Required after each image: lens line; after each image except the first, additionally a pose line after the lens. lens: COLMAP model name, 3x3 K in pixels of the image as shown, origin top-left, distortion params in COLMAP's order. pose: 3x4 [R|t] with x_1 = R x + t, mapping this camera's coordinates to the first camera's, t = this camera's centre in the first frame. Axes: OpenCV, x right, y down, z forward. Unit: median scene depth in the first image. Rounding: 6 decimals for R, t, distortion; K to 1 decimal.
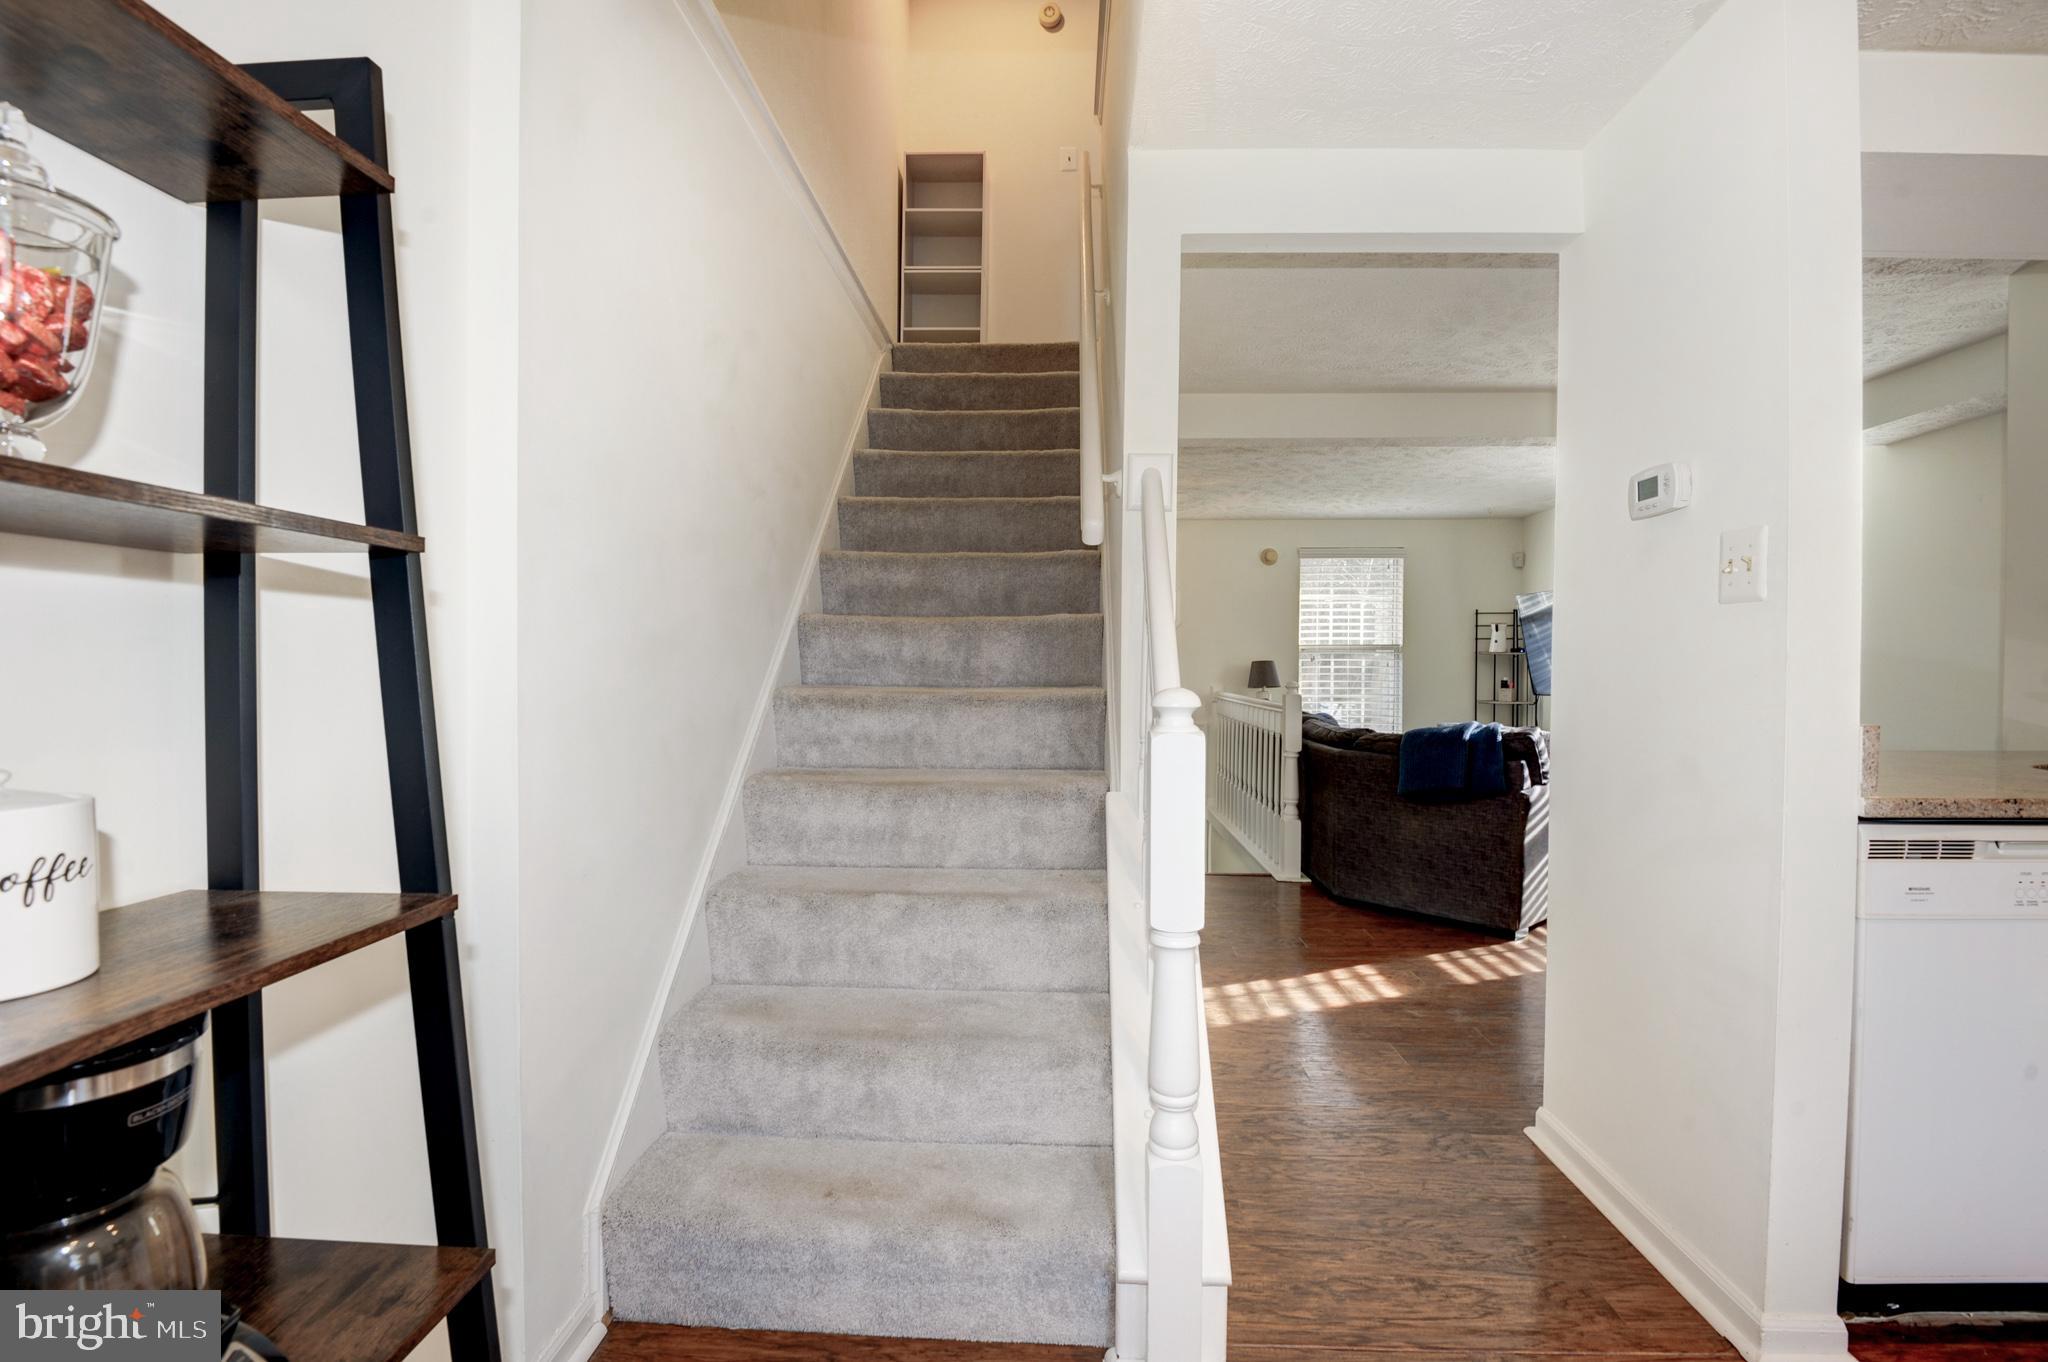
lens RADIAL K [[948.1, 0, 1024.0], [0, 948.1, 681.0], [0, 0, 1]] dist [-0.001465, -0.015521]
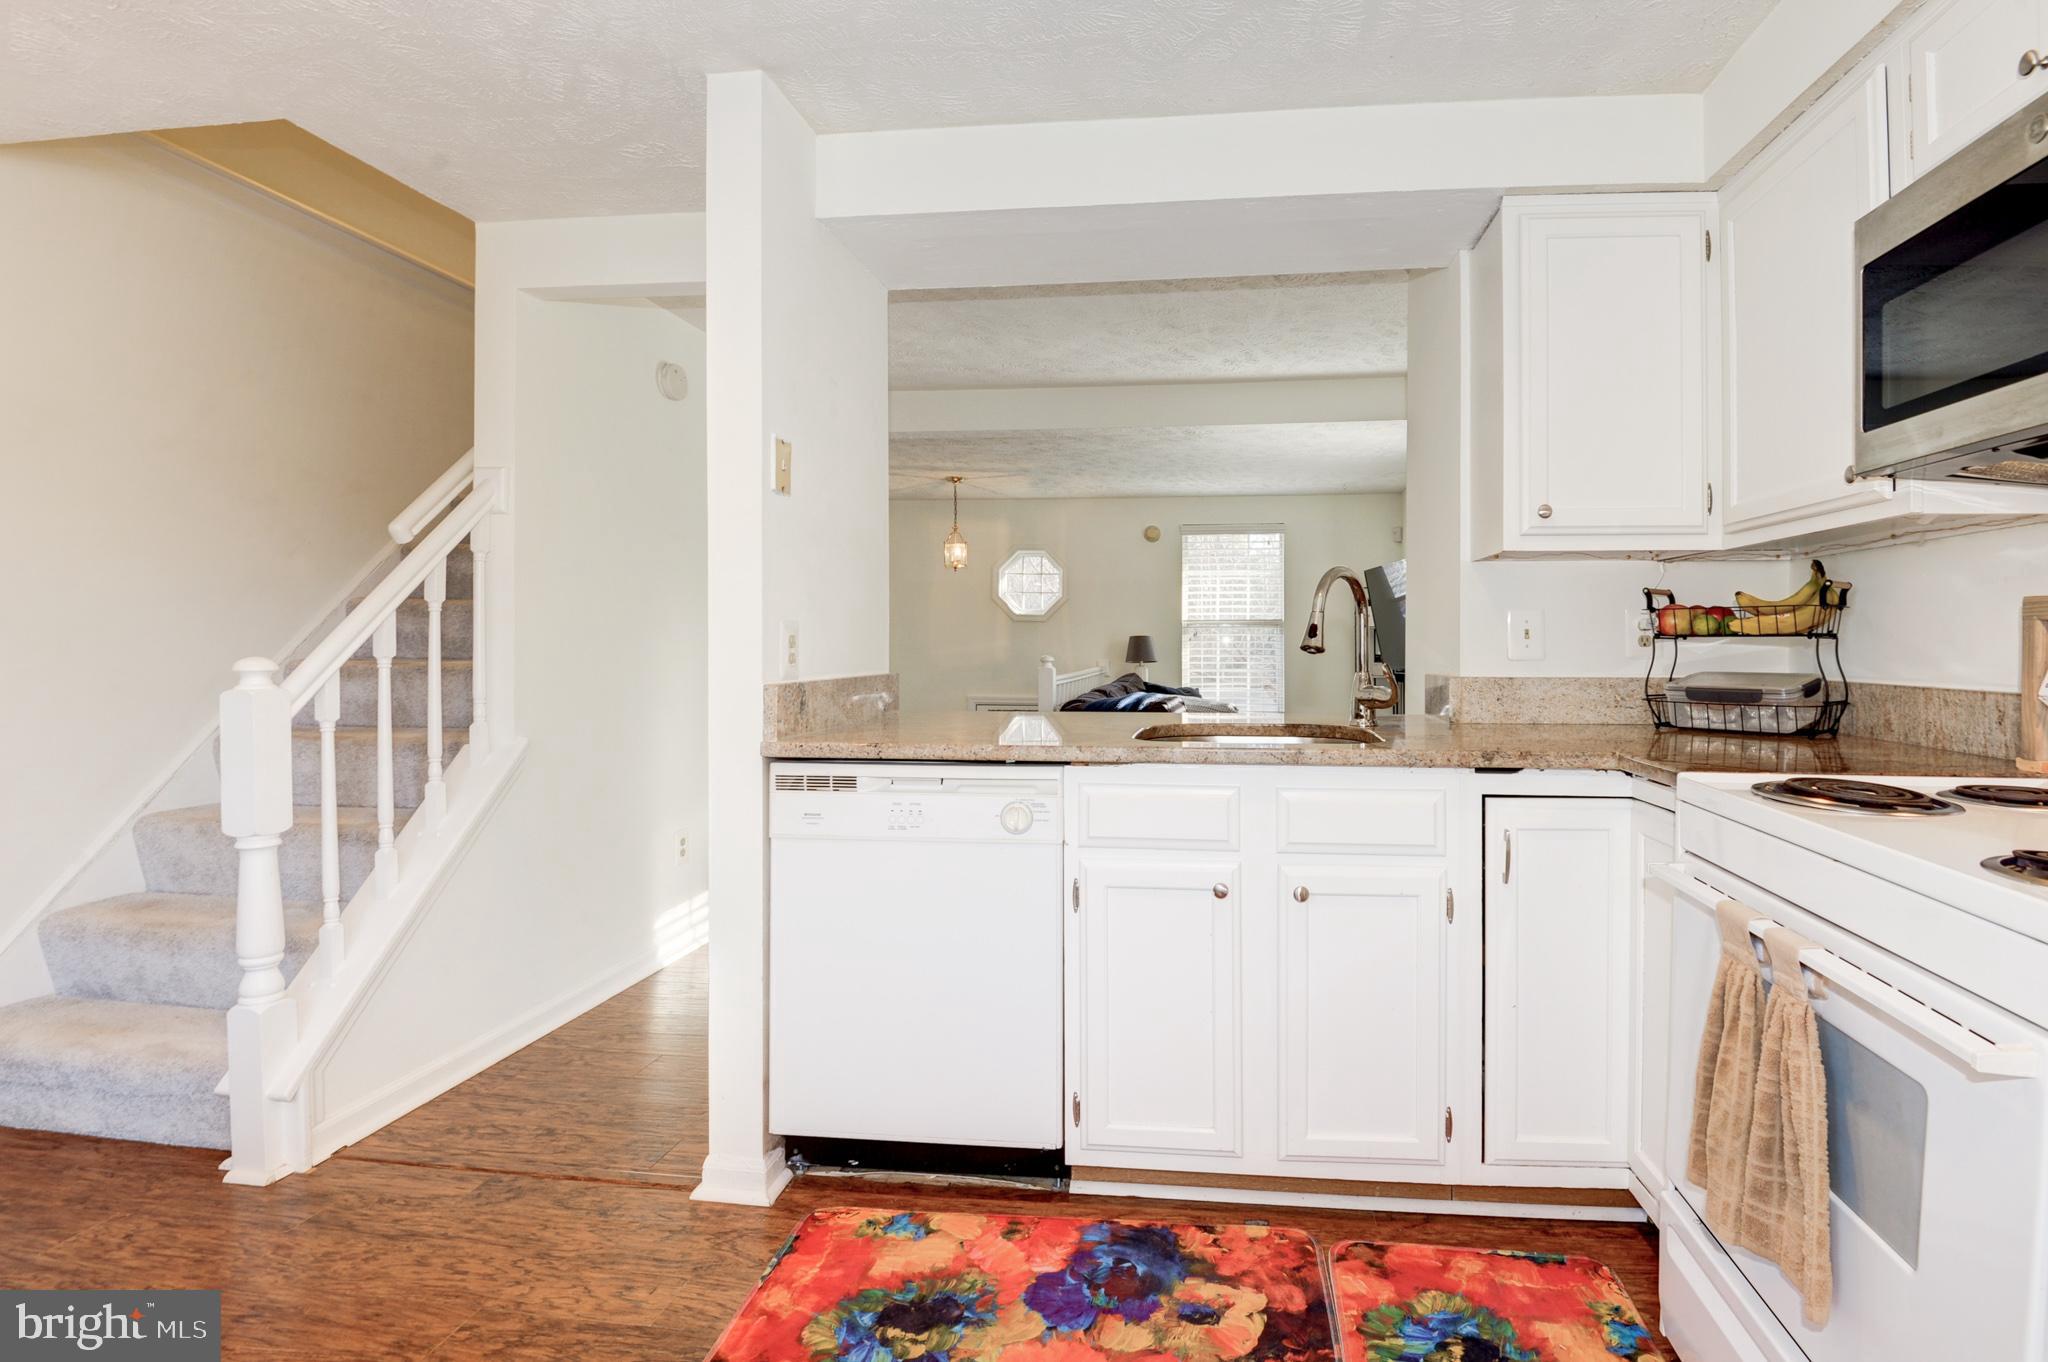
lens RADIAL K [[940.0, 0, 974.4], [0, 940.0, 654.0], [0, 0, 1]] dist [0.017503, -0.031782]
pose [[0.997429, -0.004101, -0.071551, 1.233420], [0.003827, 0.999985, -0.003963, 0.011675], [0.071566, 0.003679, 0.997429, -0.244094]]
